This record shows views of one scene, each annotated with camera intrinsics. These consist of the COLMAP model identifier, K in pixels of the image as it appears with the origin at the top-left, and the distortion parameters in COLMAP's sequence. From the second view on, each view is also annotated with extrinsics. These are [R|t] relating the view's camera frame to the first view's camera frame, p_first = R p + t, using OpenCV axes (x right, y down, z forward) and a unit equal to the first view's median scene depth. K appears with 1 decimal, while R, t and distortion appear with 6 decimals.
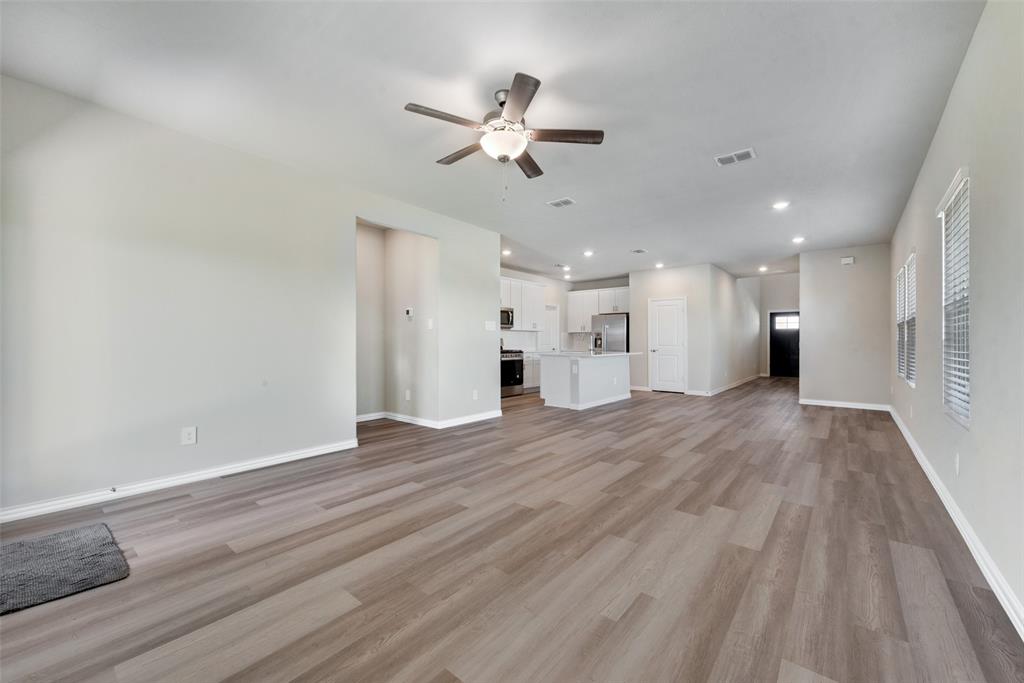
lens RADIAL K [[405.3, 0, 514.3], [0, 405.3, 339.9], [0, 0, 1]] dist [0.003731, -0.000285]
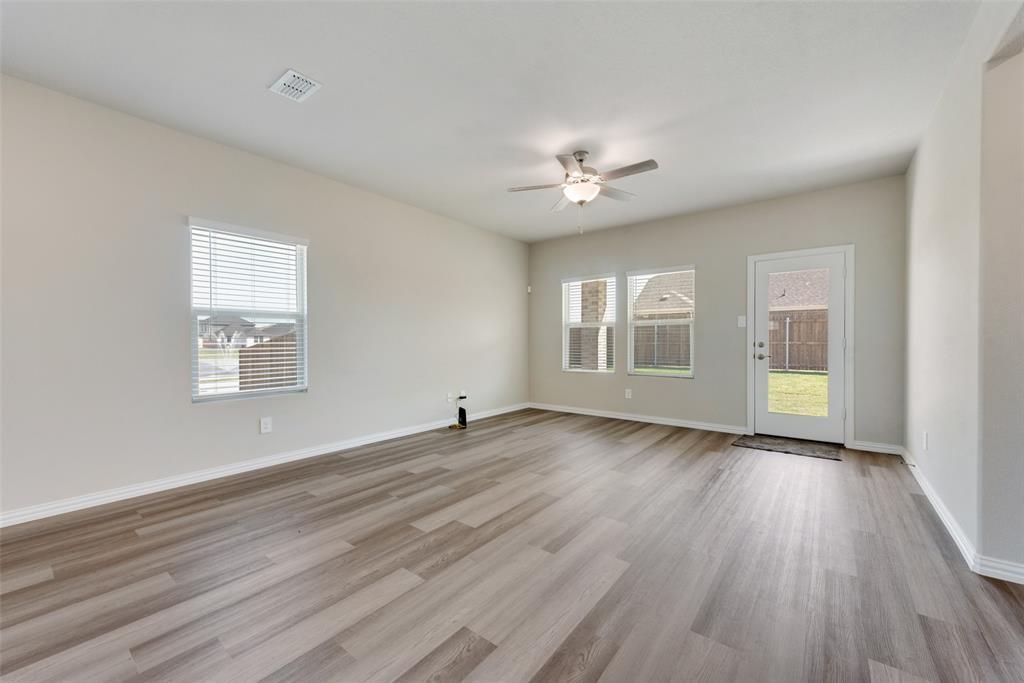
lens RADIAL K [[405.3, 0, 506.5], [0, 405.3, 345.8], [0, 0, 1]] dist [0.003731, -0.000285]
pose [[-0.999983, -0.000521, -0.005814, 0.208144], [-0.000578, 0.999952, 0.009794, 0.006002], [0.005808, 0.009797, -0.999935, 2.100087]]
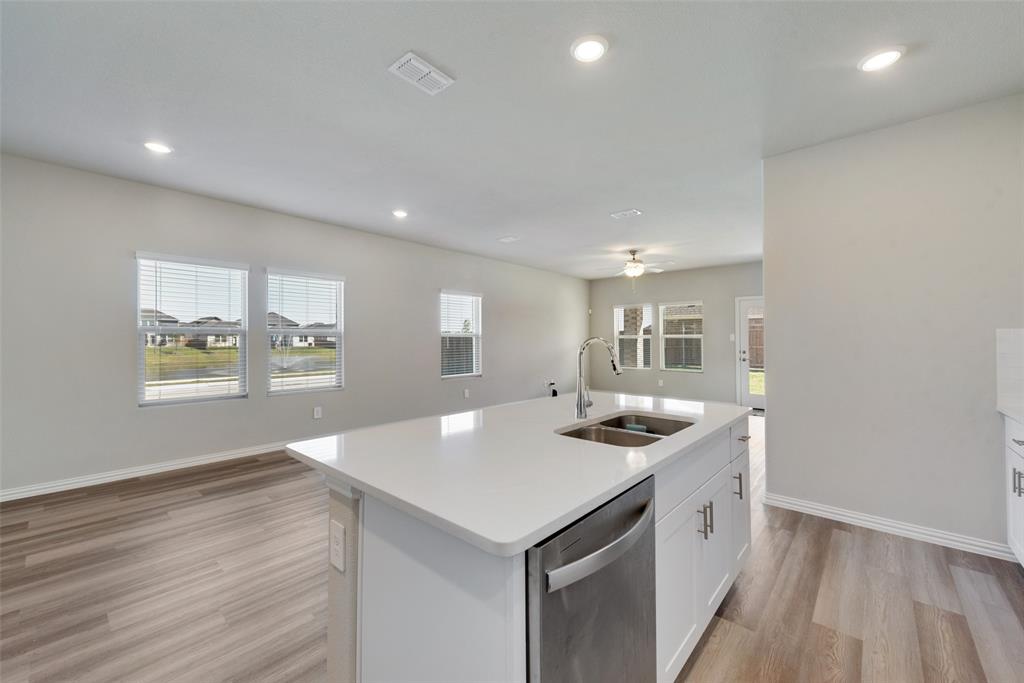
lens RADIAL K [[405.3, 0, 513.5], [0, 405.3, 335.8], [0, 0, 1]] dist [0.003731, -0.000285]
pose [[-0.998756, -0.005568, 0.049557, 0.457616], [-0.006308, 0.999871, -0.014782, -0.029518], [-0.049468, -0.015076, -0.998662, 2.926032]]
